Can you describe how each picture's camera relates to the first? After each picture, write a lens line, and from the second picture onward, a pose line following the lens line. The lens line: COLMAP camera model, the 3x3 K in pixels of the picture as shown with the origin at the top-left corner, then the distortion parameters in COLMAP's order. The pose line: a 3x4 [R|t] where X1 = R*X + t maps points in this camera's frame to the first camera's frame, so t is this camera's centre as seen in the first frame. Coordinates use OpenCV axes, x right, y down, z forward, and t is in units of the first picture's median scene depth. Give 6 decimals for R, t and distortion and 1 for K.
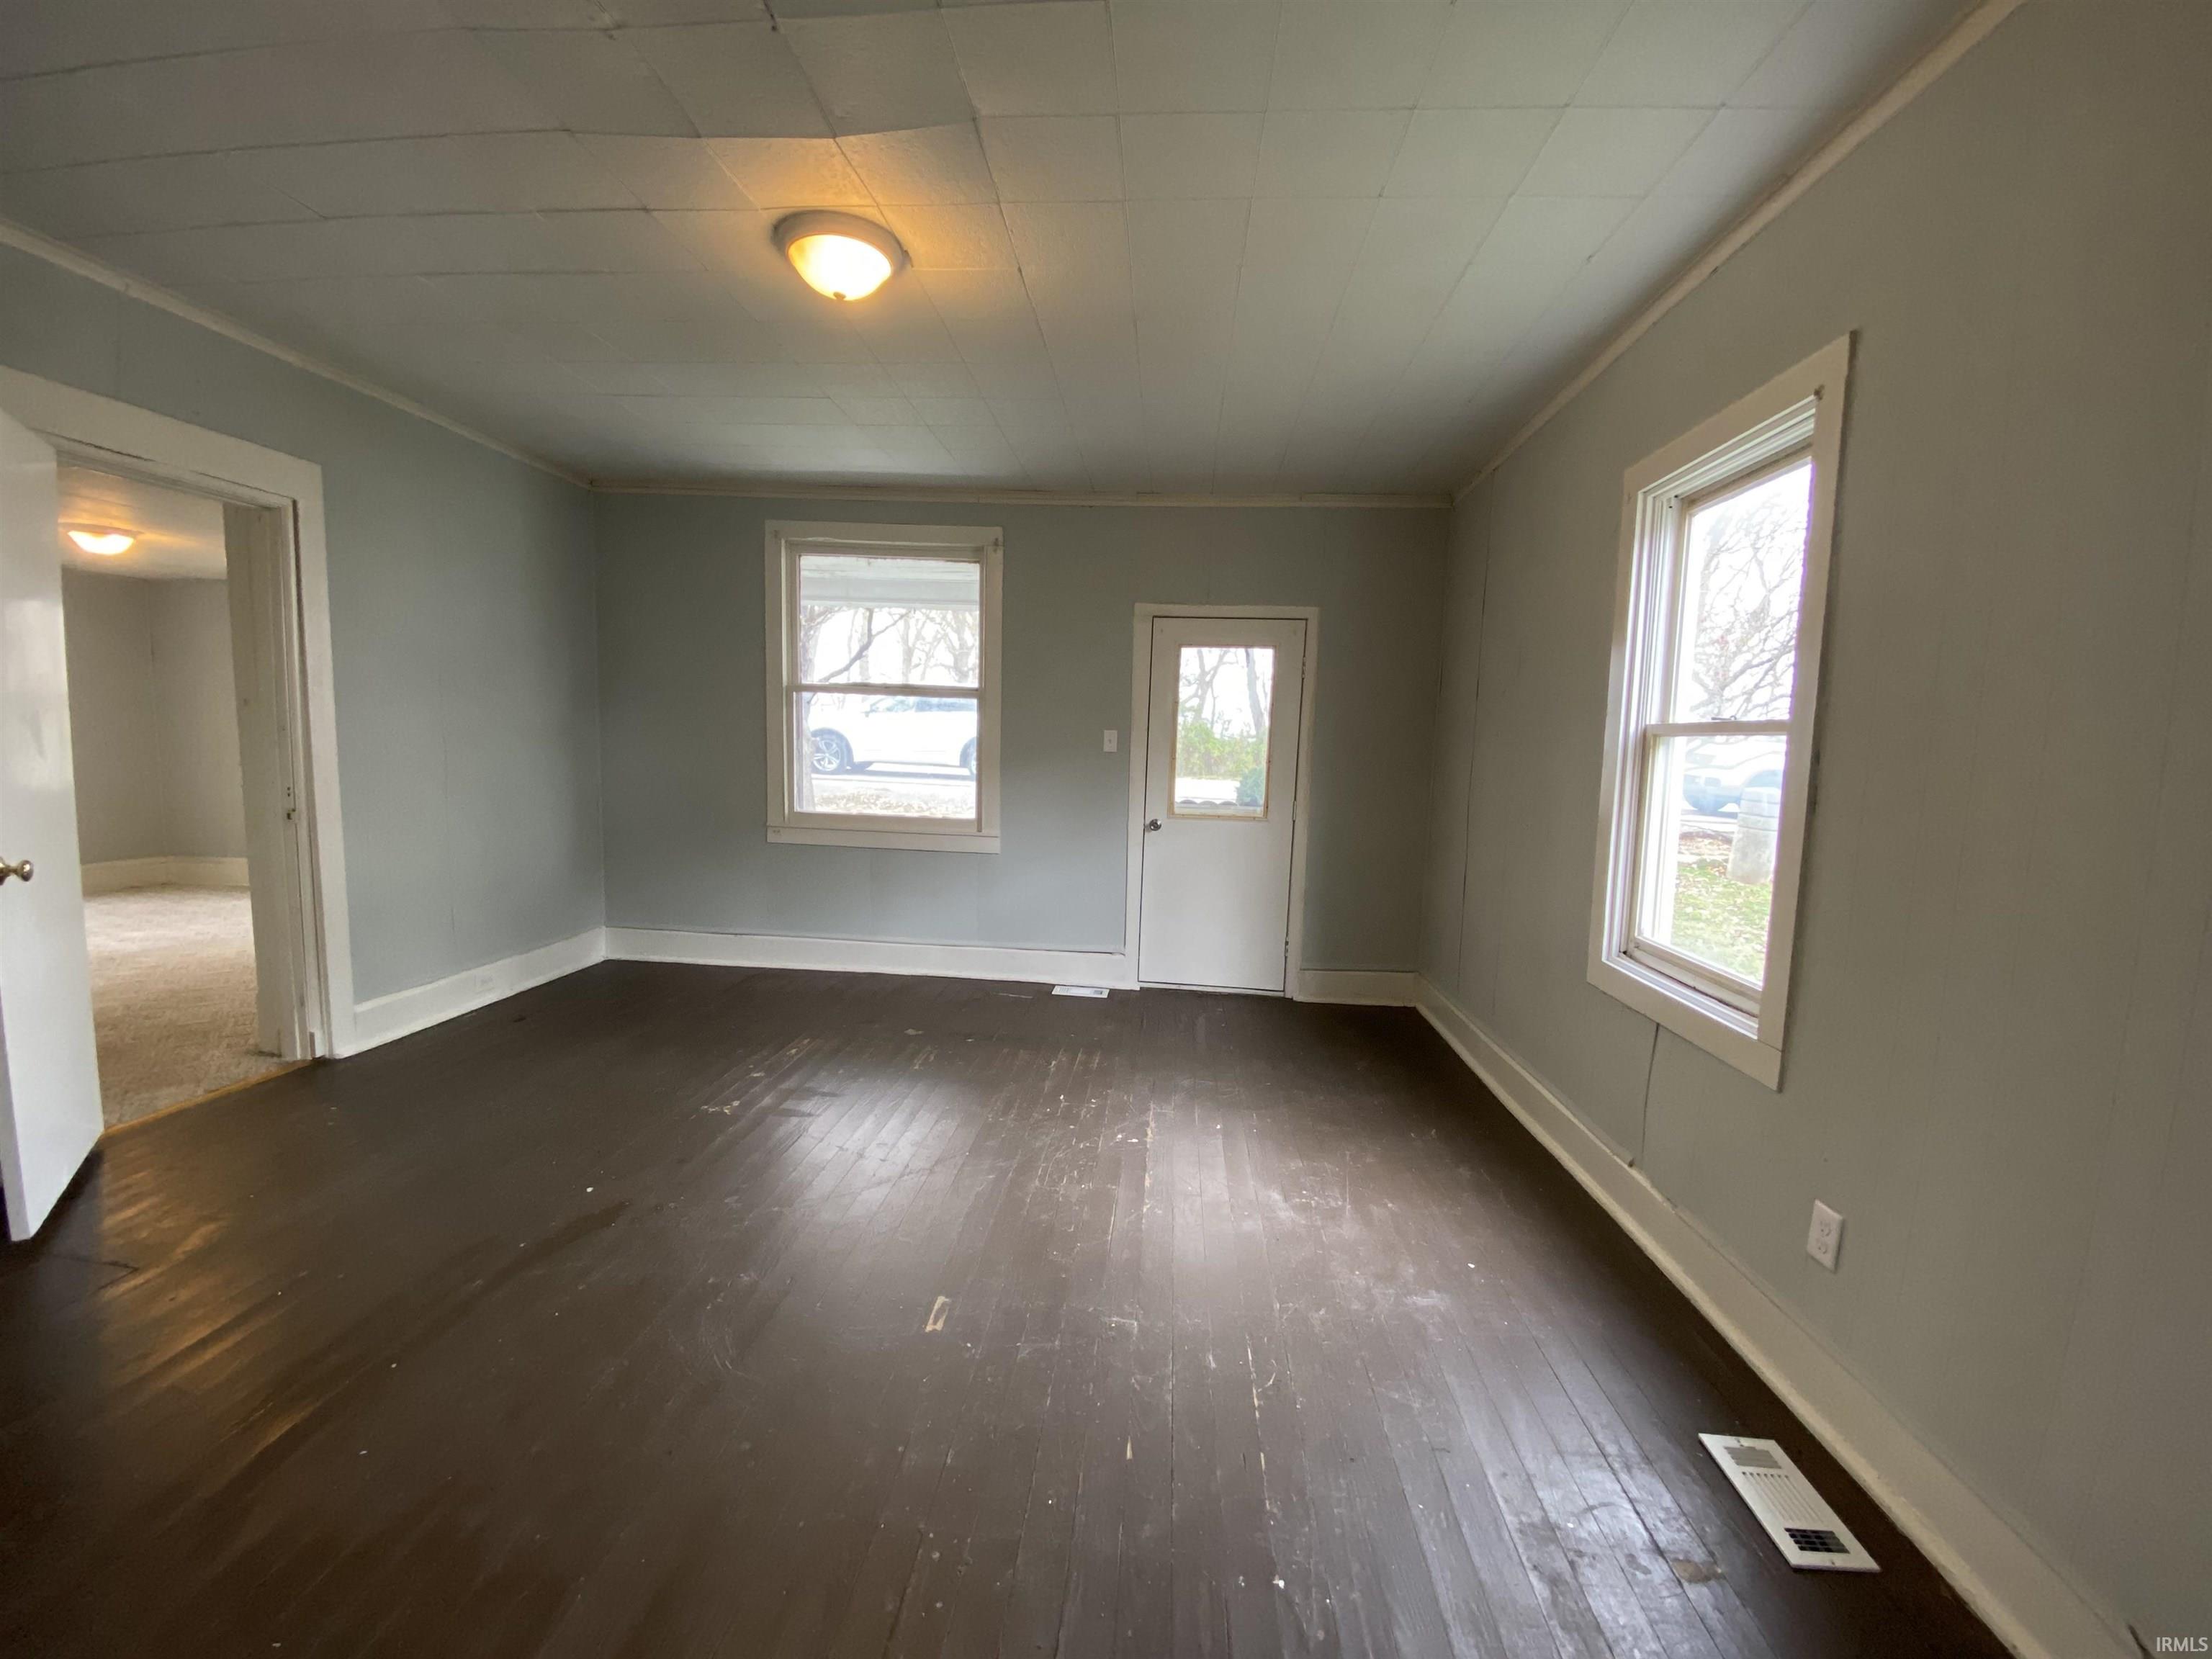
lens RADIAL K [[897.5, 0, 1095.7], [0, 897.5, 830.5], [0, 0, 1]] dist [0.011205, -0.015247]
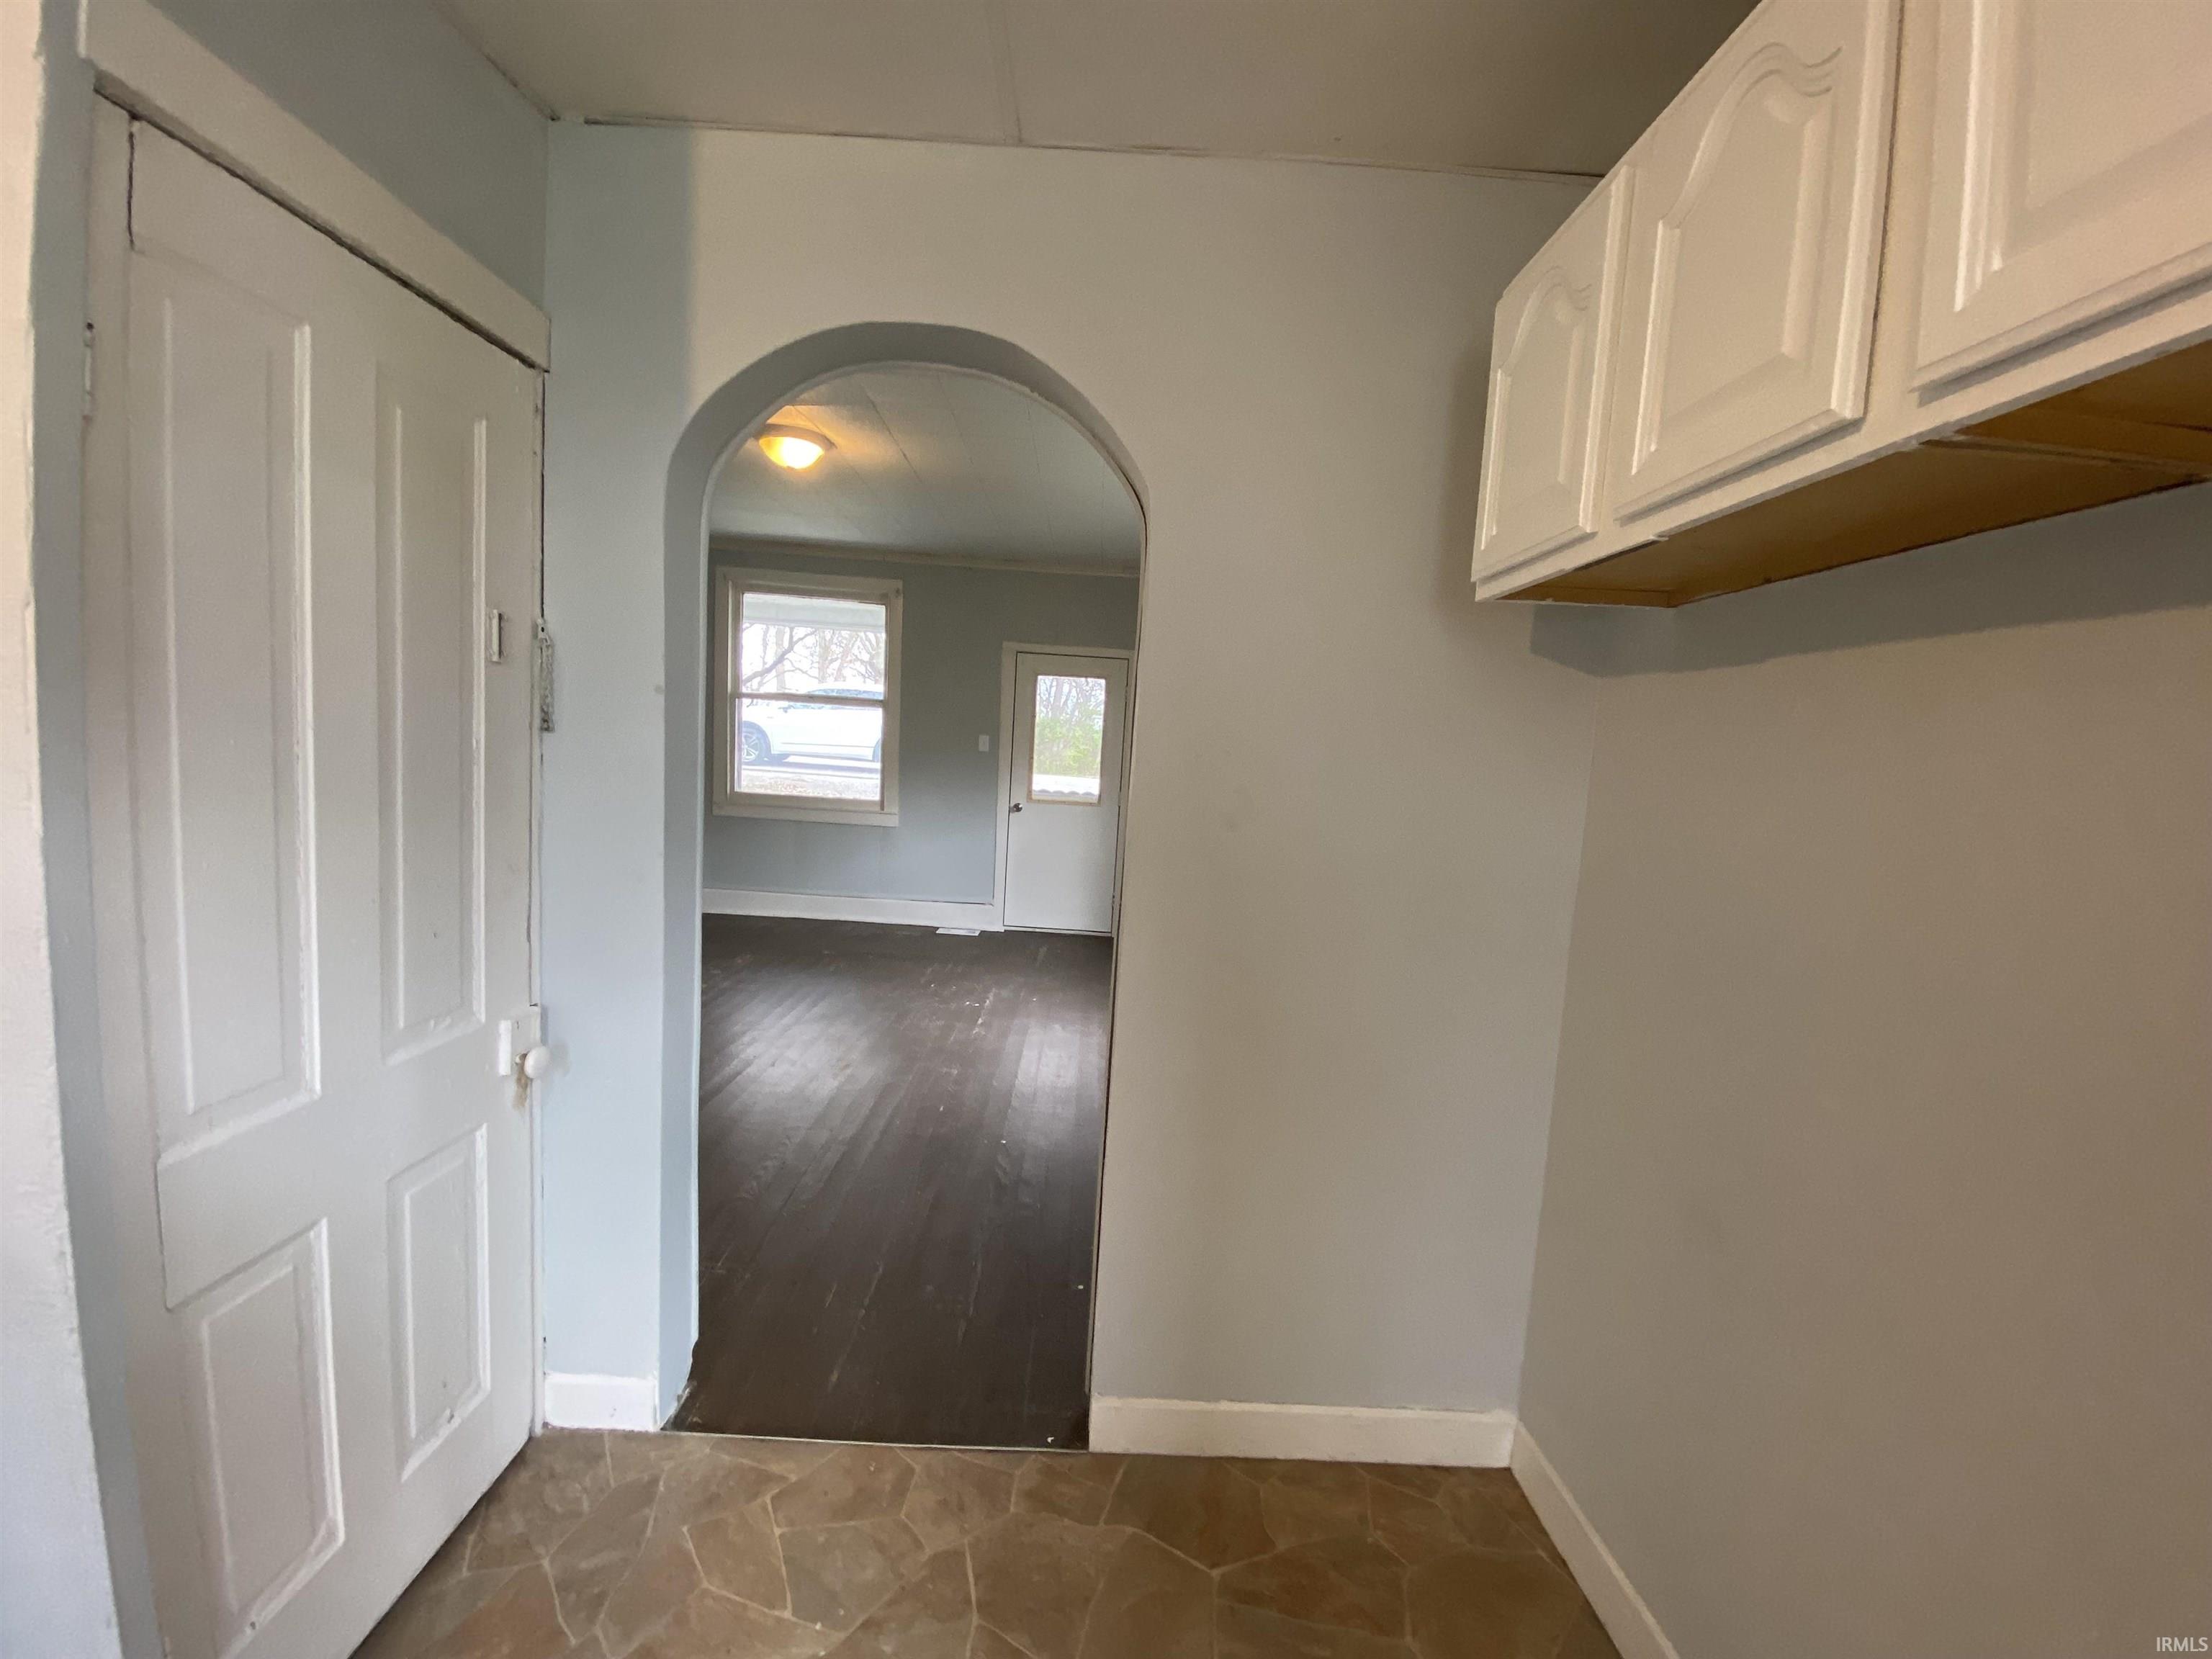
lens RADIAL K [[897.5, 0, 1120.5], [0, 897.5, 832.0], [0, 0, 1]] dist [0.011205, -0.015247]
pose [[0.993074, 0.016470, 0.116330, 0.063710], [-0.016730, 0.999859, 0.001263, 0.025807], [-0.116292, -0.003201, 0.993210, -0.339419]]
